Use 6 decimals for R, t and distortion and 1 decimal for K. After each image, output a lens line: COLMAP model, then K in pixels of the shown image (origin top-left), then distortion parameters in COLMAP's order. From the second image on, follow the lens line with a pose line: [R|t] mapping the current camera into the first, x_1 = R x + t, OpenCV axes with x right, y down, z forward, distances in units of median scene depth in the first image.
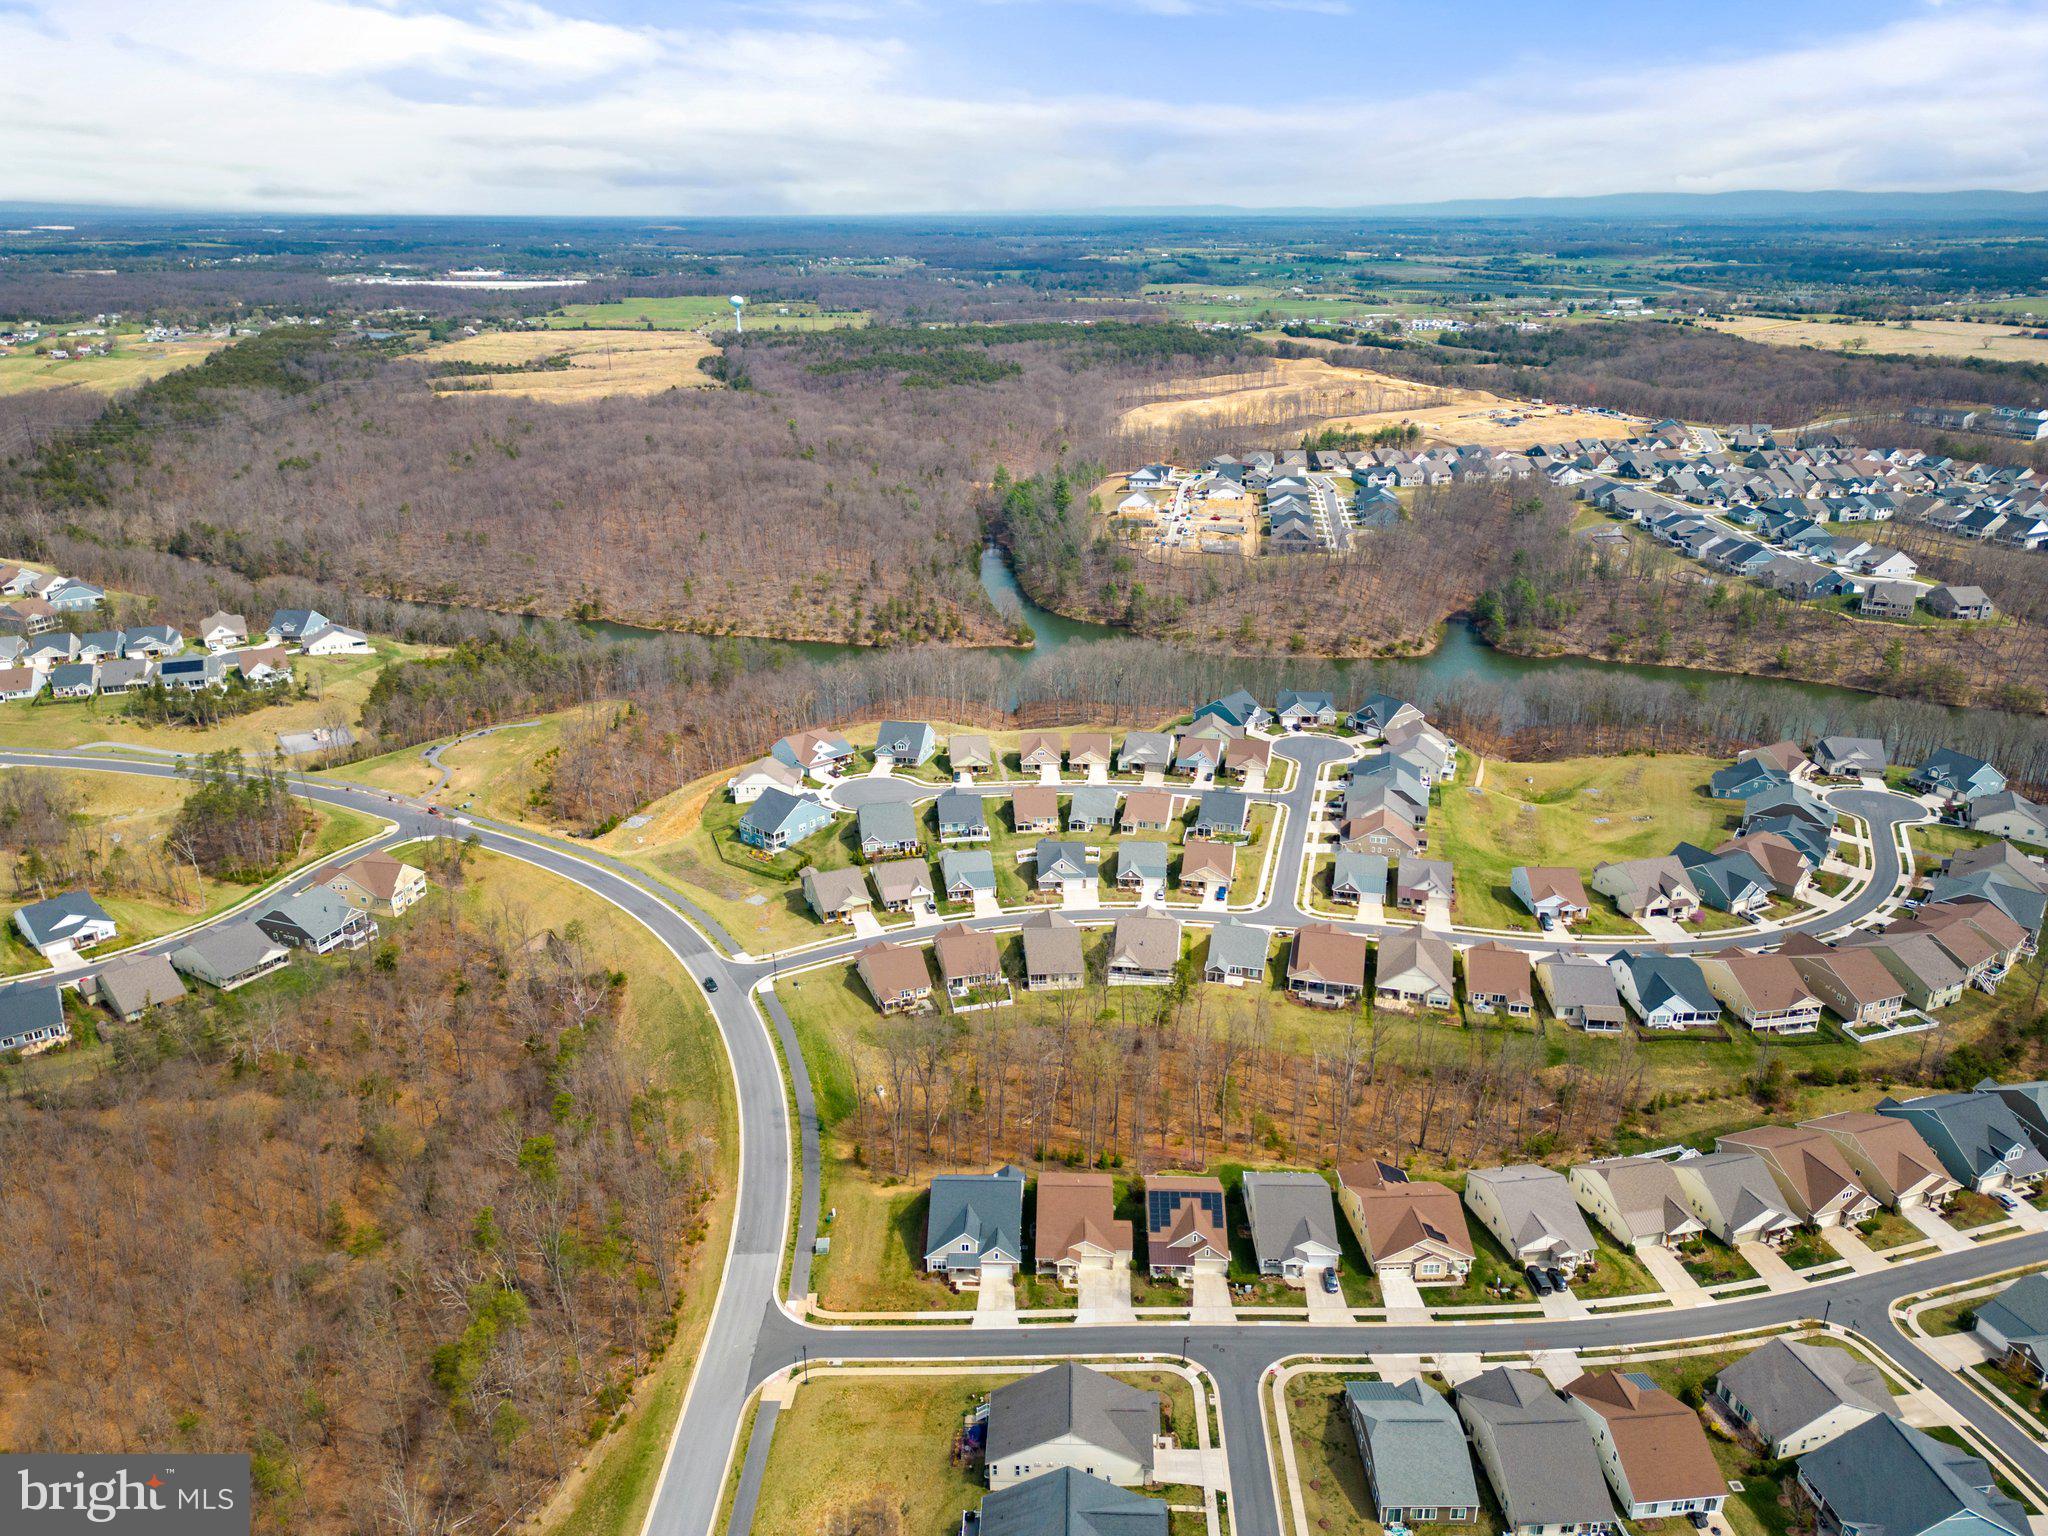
lens RADIAL K [[1426.1, 0, 1029.7], [0, 1426.1, 770.9], [0, 0, 1]] dist [0.082451, -0.080164]
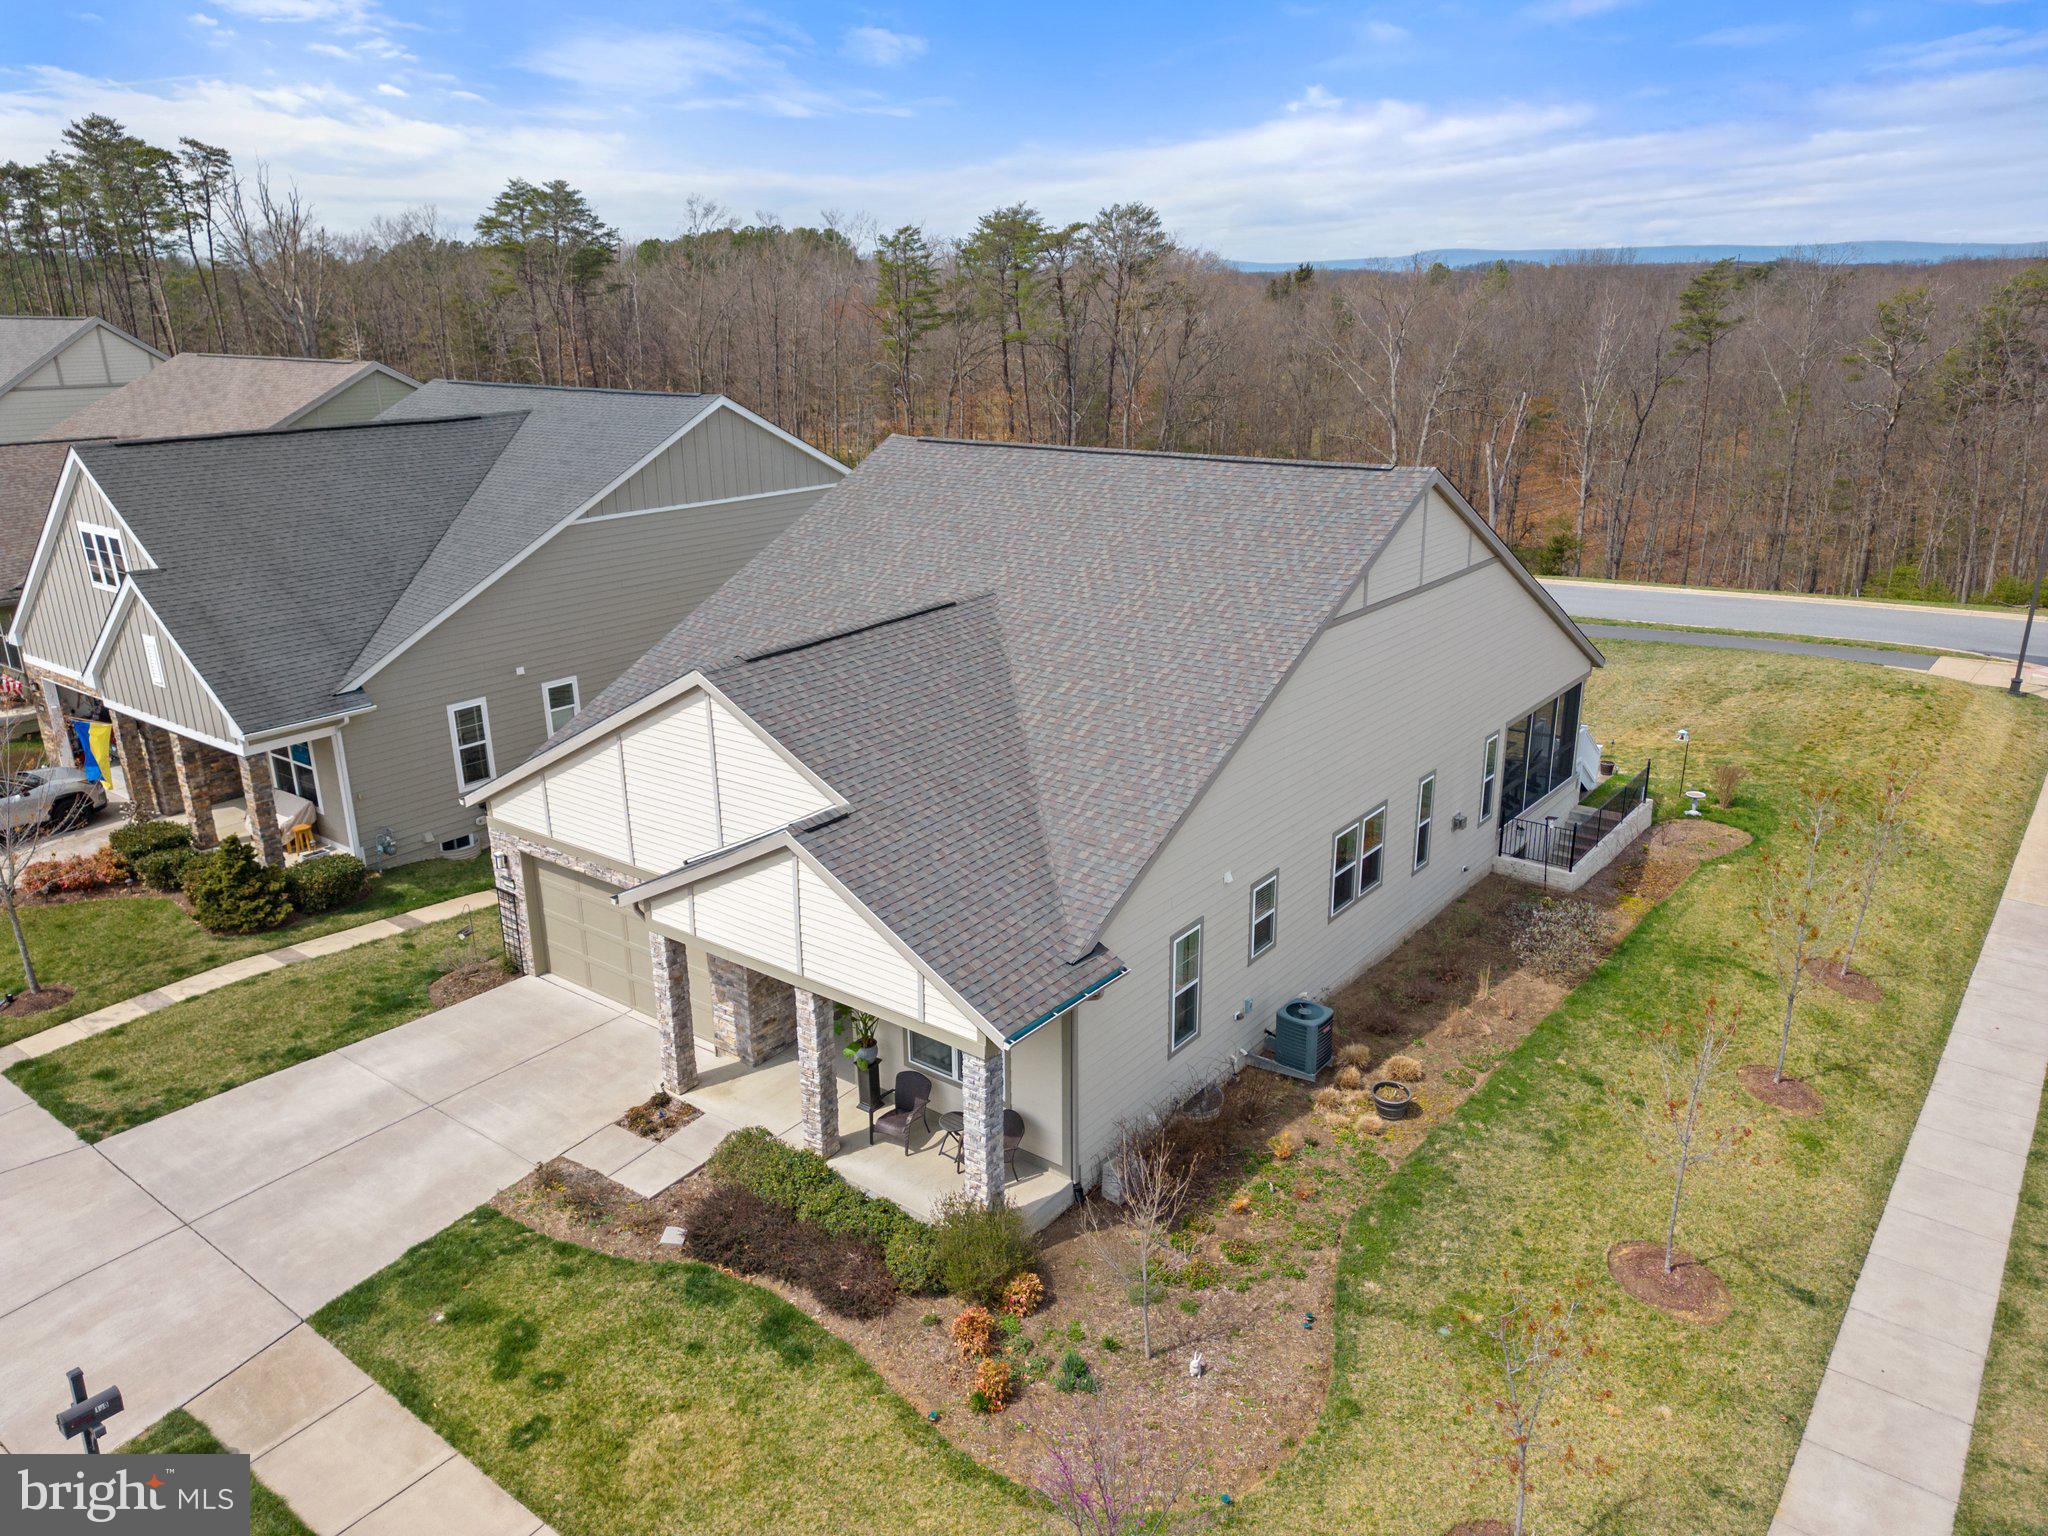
lens RADIAL K [[1426.1, 0, 1029.7], [0, 1426.1, 770.9], [0, 0, 1]] dist [0.082451, -0.080164]
pose [[-0.583144, 0.264702, -0.768033, 0.084209], [-0.284024, 0.819326, 0.498031, 0.214815], [0.761100, 0.508564, -0.402604, 0.586794]]
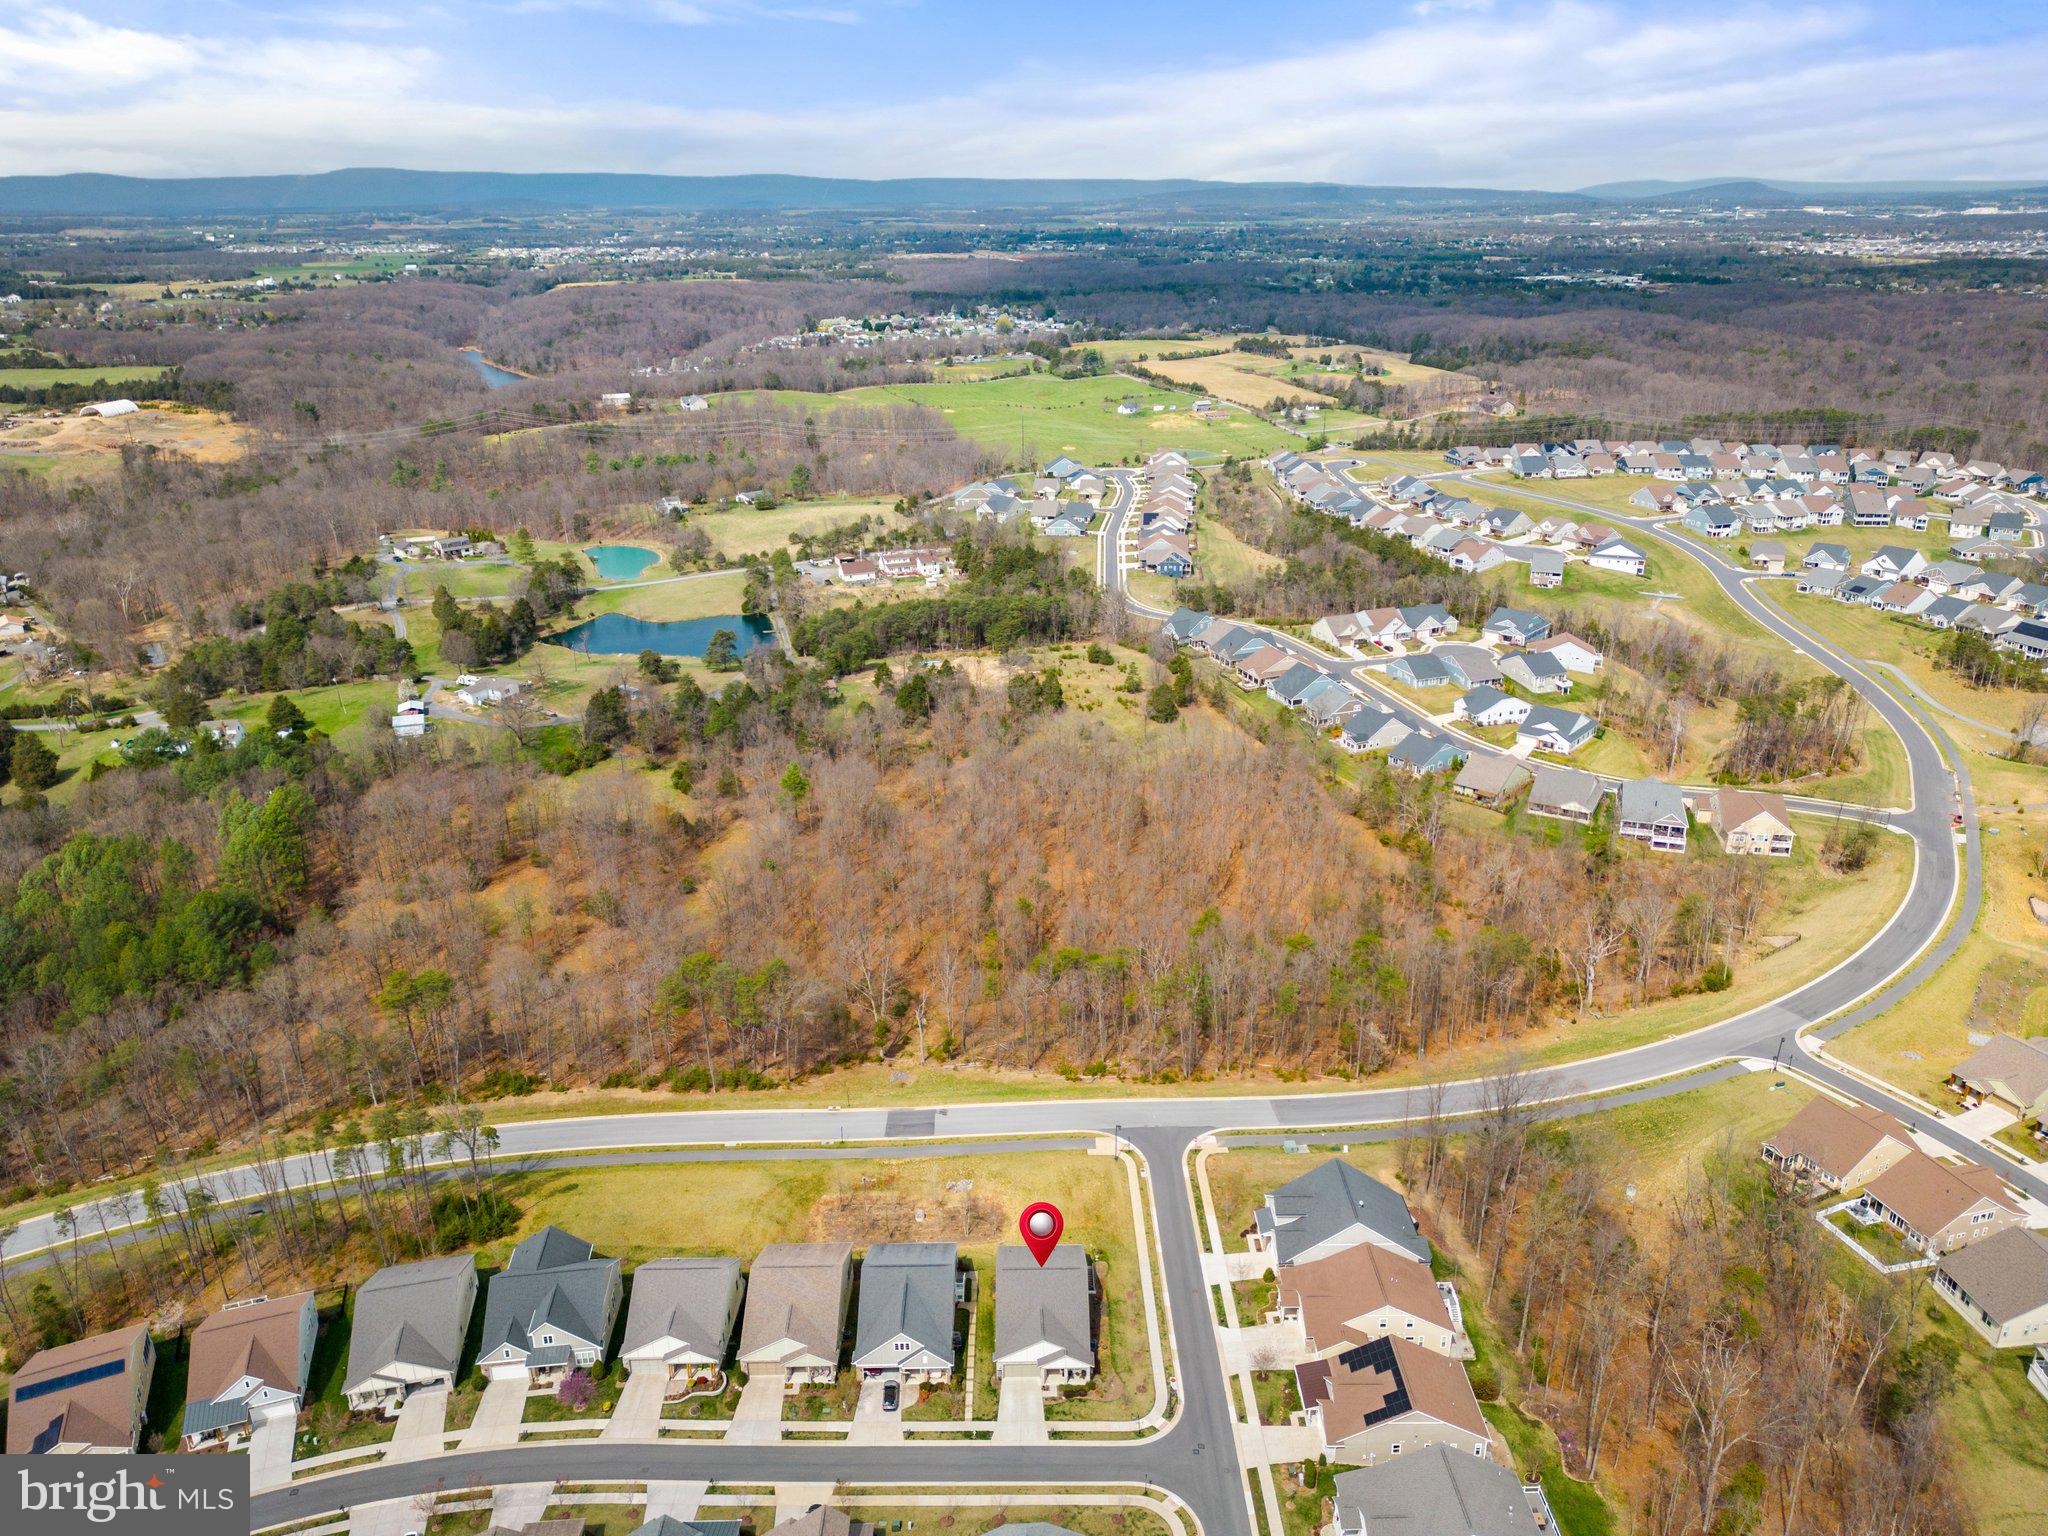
lens RADIAL K [[1426.1, 0, 1029.7], [0, 1426.1, 770.9], [0, 0, 1]] dist [0.082451, -0.080164]
pose [[0.043154, 0.369266, -0.928321, 0.458947], [-0.356027, 0.873869, 0.331056, -0.110434], [0.933479, 0.316221, 0.169180, 0.391882]]
